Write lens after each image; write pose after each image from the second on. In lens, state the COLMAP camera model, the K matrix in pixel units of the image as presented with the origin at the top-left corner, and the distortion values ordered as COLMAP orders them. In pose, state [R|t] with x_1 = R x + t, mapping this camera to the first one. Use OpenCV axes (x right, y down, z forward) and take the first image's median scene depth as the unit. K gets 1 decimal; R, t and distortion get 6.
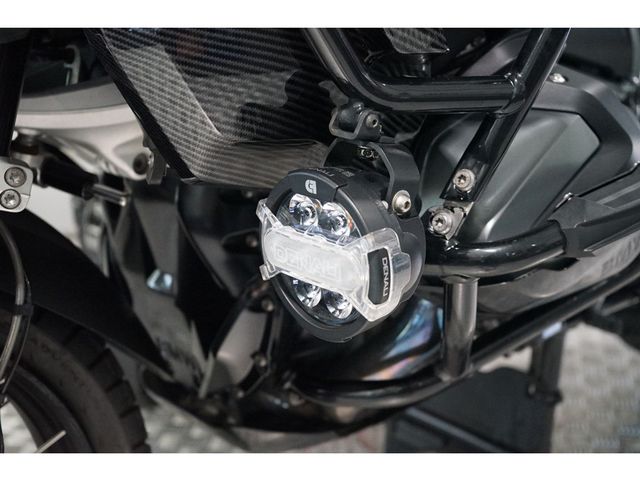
lens RADIAL K [[1079.7, 0, 320.0], [0, 1079.7, 240.0], [0, 0, 1]] dist [-0.026795, 0.064045]
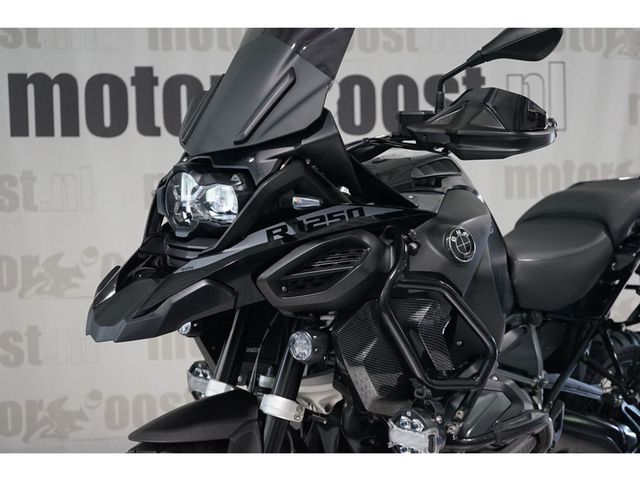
lens RADIAL K [[1079.7, 0, 320.0], [0, 1079.7, 240.0], [0, 0, 1]] dist [-0.026795, 0.064045]
pose [[0.999626, 0.027273, 0.002133, -0.256377], [-0.025880, 0.968062, -0.249371, 0.221674], [-0.008866, 0.249223, 0.968406, -1.890868]]
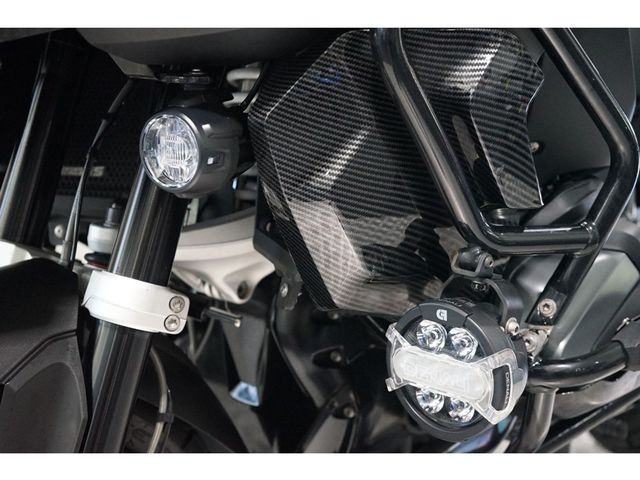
lens RADIAL K [[1079.7, 0, 320.0], [0, 1079.7, 240.0], [0, 0, 1]] dist [-0.026795, 0.064045]
pose [[0.996330, 0.008090, 0.085215, -0.235409], [0.000474, 0.994987, -0.100006, -0.010107], [-0.085597, 0.099680, 0.991331, -0.205744]]
